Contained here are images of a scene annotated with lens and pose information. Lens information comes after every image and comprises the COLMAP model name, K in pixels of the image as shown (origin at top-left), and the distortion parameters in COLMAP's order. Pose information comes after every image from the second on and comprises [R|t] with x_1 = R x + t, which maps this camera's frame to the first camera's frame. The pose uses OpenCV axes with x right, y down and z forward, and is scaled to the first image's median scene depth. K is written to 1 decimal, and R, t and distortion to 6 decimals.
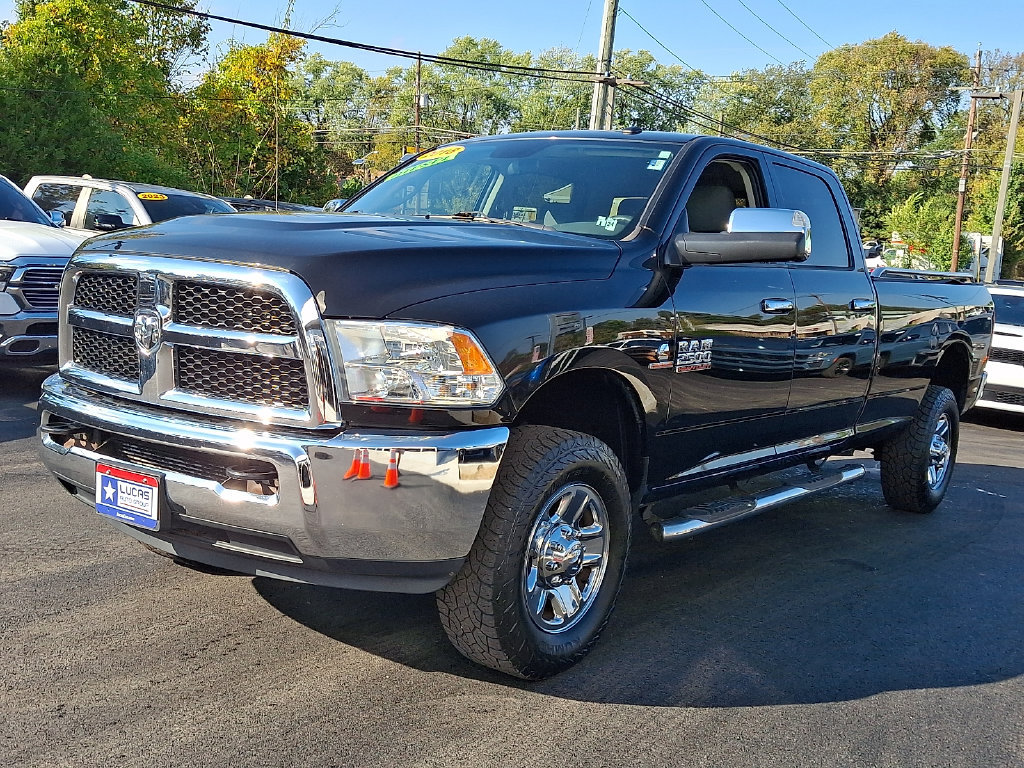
lens RADIAL K [[961.2, 0, 510.9], [0, 961.2, 396.4], [0, 0, 1]] dist [0.128693, -0.234767]
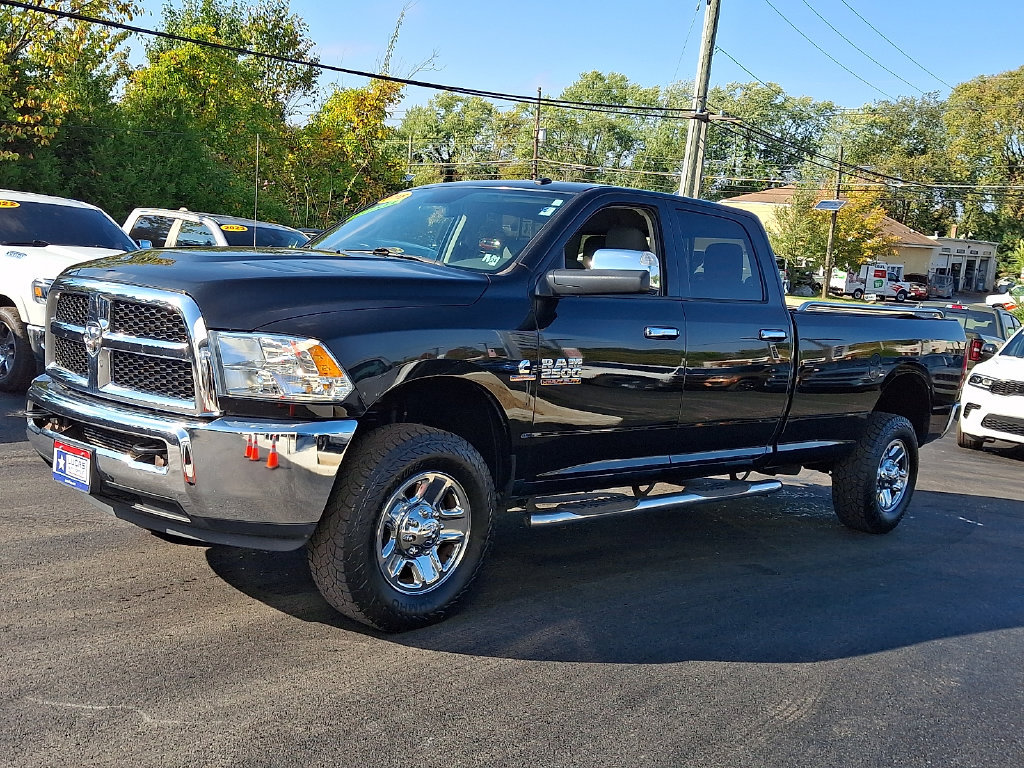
lens RADIAL K [[953.1, 0, 512.0], [0, 953.1, 384.0], [0, 0, 1]] dist [0.144331, -0.280777]
pose [[0.993247, 0.027176, -0.112788, 0.290912], [-0.031824, 0.998708, -0.039608, 0.023692], [0.111566, 0.042930, 0.992829, -0.187626]]
